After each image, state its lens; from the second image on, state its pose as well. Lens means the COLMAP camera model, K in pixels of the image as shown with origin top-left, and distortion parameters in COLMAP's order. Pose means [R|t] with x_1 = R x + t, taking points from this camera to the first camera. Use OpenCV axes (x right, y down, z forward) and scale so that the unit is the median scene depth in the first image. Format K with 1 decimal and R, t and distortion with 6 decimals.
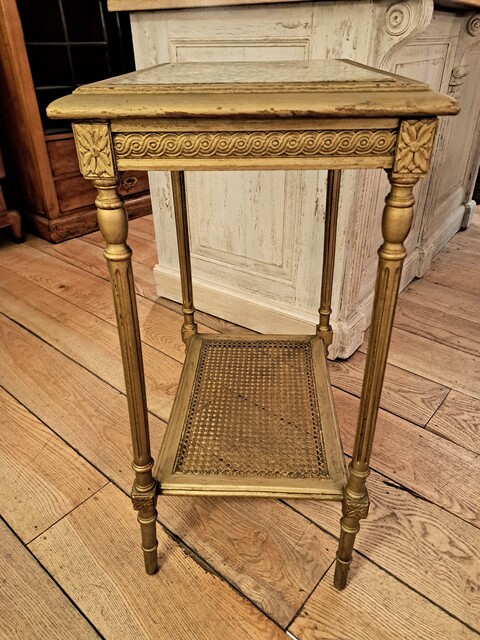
lens RADIAL K [[464.9, 0, 240.0], [0, 464.9, 320.0], [0, 0, 1]] dist [0.068755, -0.058112]
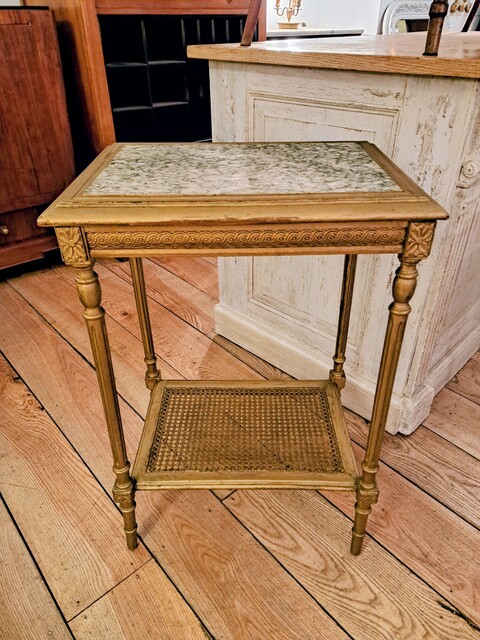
lens RADIAL K [[461.8, 0, 242.9], [0, 461.8, 322.5], [0, 0, 1]] dist [0.075327, -0.066738]
pose [[0.989616, 0.083187, -0.117222, -0.008560], [-0.077830, 0.995734, 0.049569, -0.163076], [0.120845, -0.039931, 0.991868, 0.042016]]
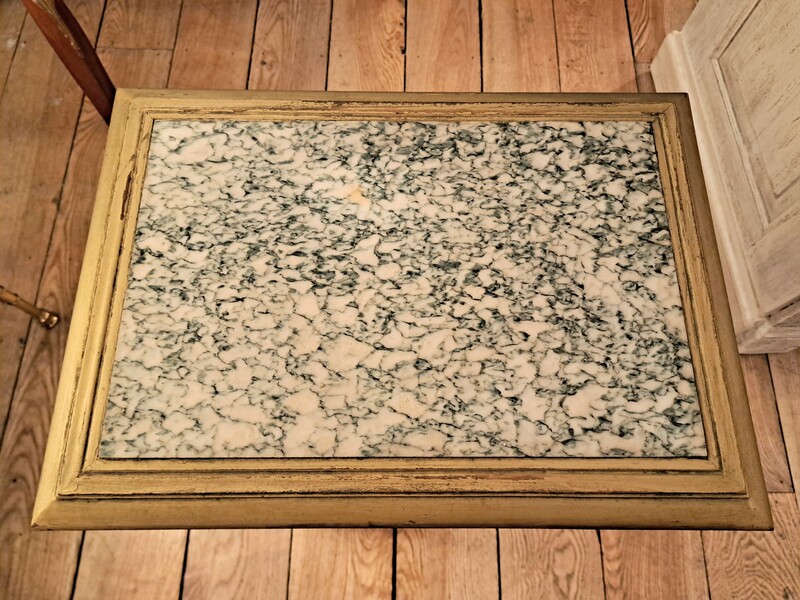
lens RADIAL K [[581.1, 0, 407.4], [0, 581.1, 300.5], [0, 0, 1]] dist [0.068755, -0.058112]
pose [[0.636291, 0.732903, -0.240806, 0.068714], [-0.421228, 0.591577, 0.687462, -0.376753], [0.646298, -0.335991, 0.685134, 0.084347]]
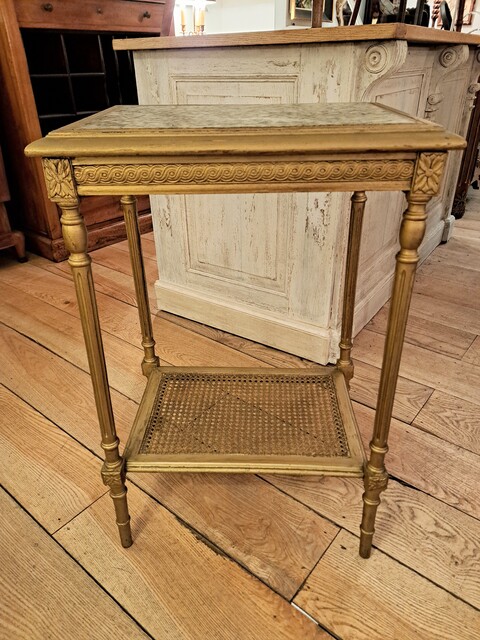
lens RADIAL K [[462.5, 0, 234.4], [0, 462.5, 322.5], [0, 0, 1]] dist [0.081387, -0.070201]
pose [[0.999765, -0.017769, 0.012452, -0.021672], [0.018117, 0.999432, -0.028426, 0.014182], [-0.011940, 0.028644, 0.999518, -0.073477]]
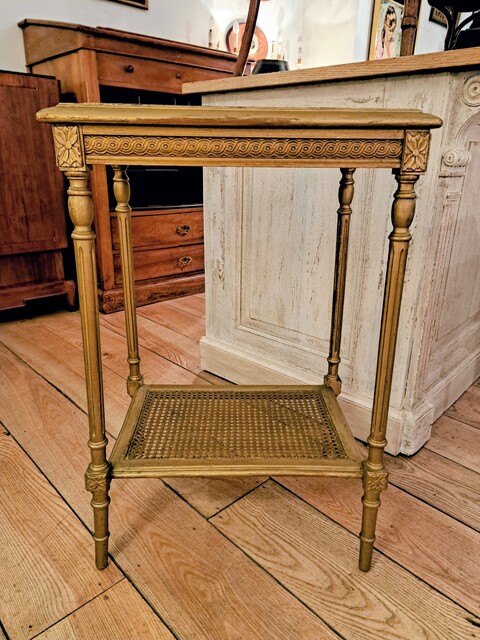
lens RADIAL K [[464.9, 0, 240.0], [0, 464.9, 320.0], [0, 0, 1]] dist [0.068755, -0.058112]
pose [[0.993313, 0.062029, -0.097379, -0.015405], [-0.079755, 0.978488, -0.190261, 0.029705], [0.083483, 0.196756, 0.976892, 0.080444]]
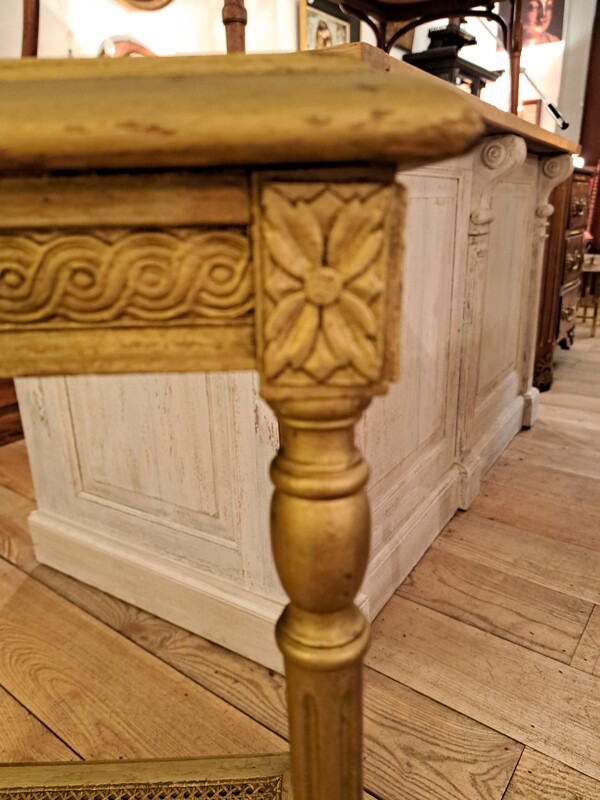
lens RADIAL K [[587.9, 0, 300.0], [0, 587.9, 400.0], [0, 0, 1]] dist [0.064708, -0.080590]
pose [[0.998234, -0.033819, 0.048834, 0.164014], [0.043840, 0.974174, -0.221504, -0.090203], [-0.040081, 0.223253, 0.973936, 0.249554]]
